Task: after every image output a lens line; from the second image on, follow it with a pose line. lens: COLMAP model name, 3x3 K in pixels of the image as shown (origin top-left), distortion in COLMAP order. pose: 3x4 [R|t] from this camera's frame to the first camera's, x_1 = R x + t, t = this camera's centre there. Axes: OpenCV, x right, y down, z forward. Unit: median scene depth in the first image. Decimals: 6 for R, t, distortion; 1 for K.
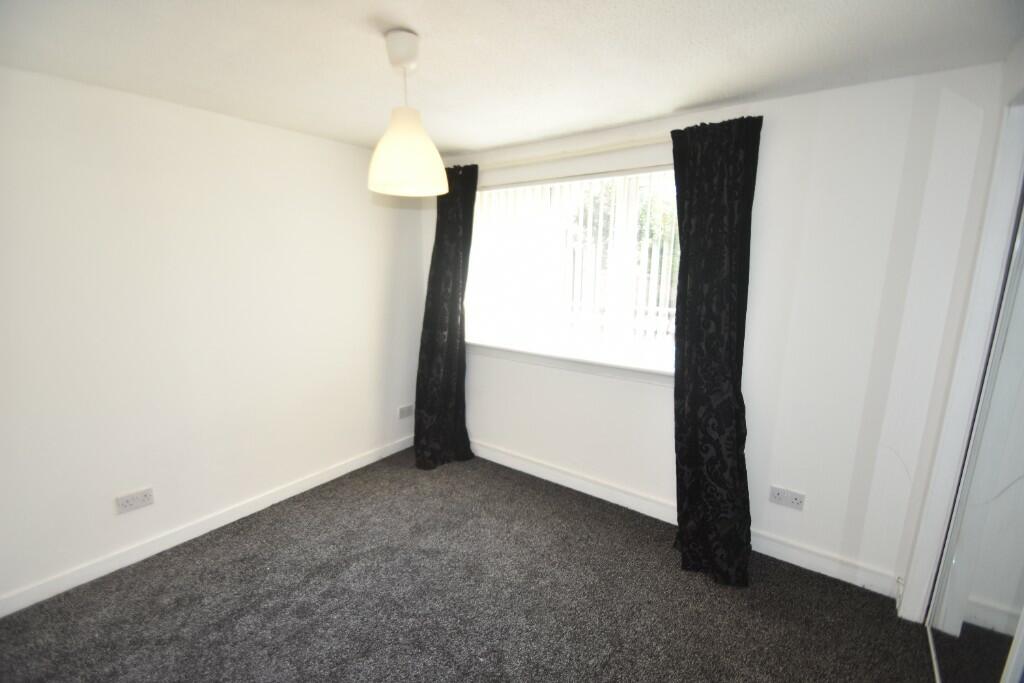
lens RADIAL K [[447.9, 0, 501.2], [0, 447.9, 355.1], [0, 0, 1]] dist [-0.000987, -0.000244]
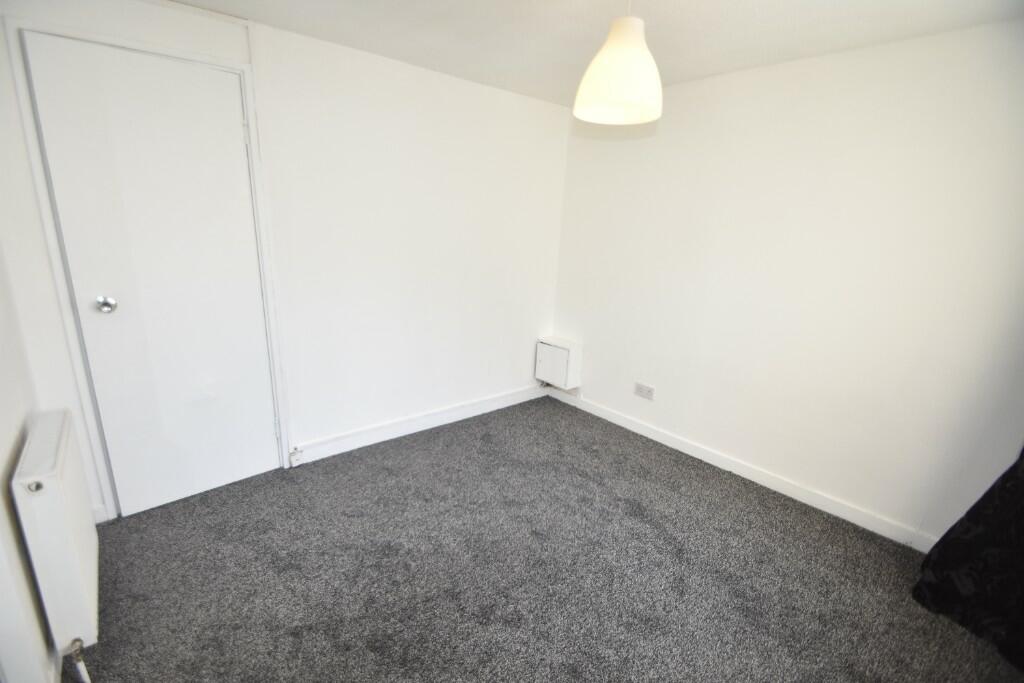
lens RADIAL K [[447.9, 0, 501.2], [0, 447.9, 355.1], [0, 0, 1]] dist [-0.000987, -0.000244]
pose [[-0.220819, 0.253582, -0.941772, 0.590761], [-0.243134, 0.920811, 0.304947, -0.101599], [0.944523, 0.296315, -0.141678, 0.750833]]
